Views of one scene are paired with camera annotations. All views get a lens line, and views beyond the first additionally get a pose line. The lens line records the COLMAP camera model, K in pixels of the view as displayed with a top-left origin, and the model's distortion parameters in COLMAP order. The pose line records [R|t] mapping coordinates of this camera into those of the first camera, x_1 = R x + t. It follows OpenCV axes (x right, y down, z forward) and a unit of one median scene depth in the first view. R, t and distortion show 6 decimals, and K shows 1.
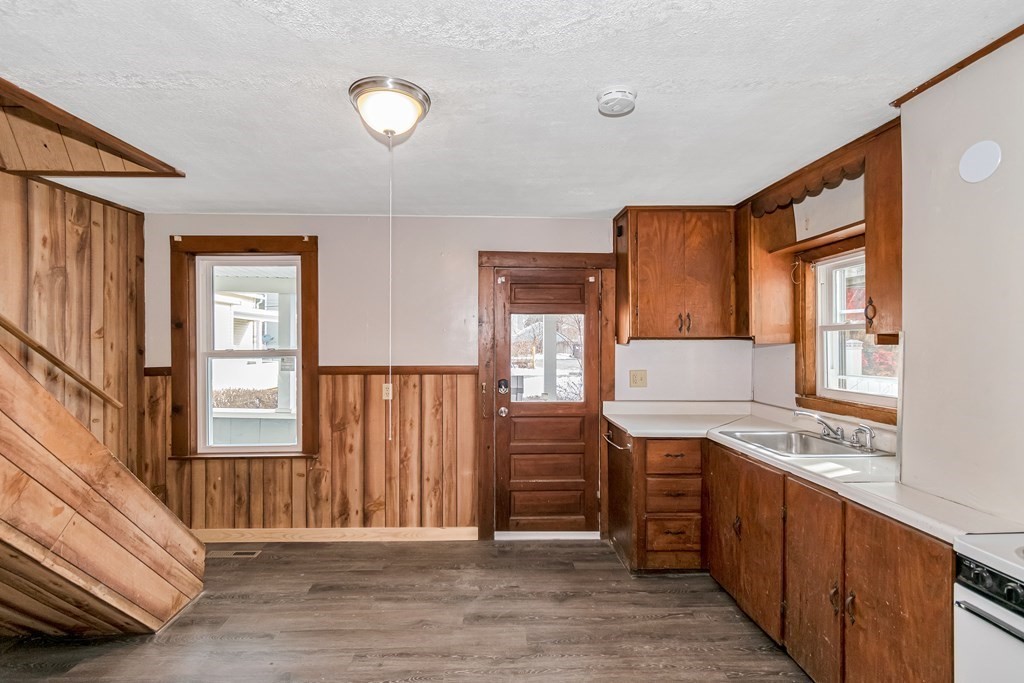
lens RADIAL K [[474.7, 0, 512.0], [0, 474.7, 341.5], [0, 0, 1]] dist [0.000354, 0.000010]
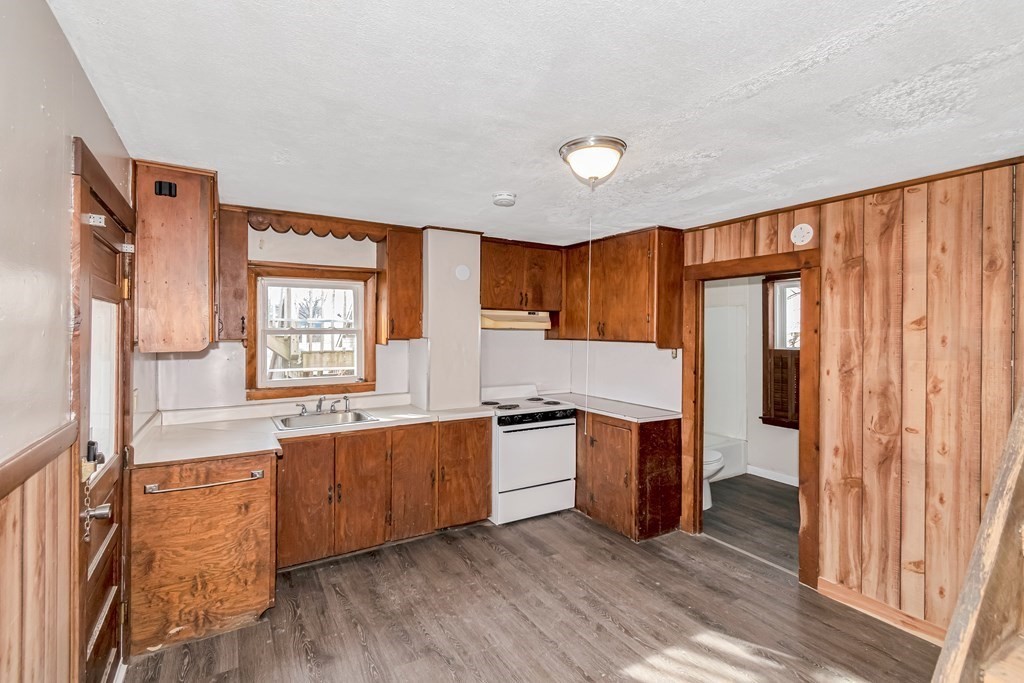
lens RADIAL K [[474.7, 0, 512.0], [0, 474.7, 341.5], [0, 0, 1]] dist [0.000354, 0.000010]
pose [[-0.496597, 0.001700, 0.867980, -0.880107], [-0.001357, 0.999995, -0.002734, 0.001038], [-0.867980, -0.002536, -0.496592, 1.303131]]
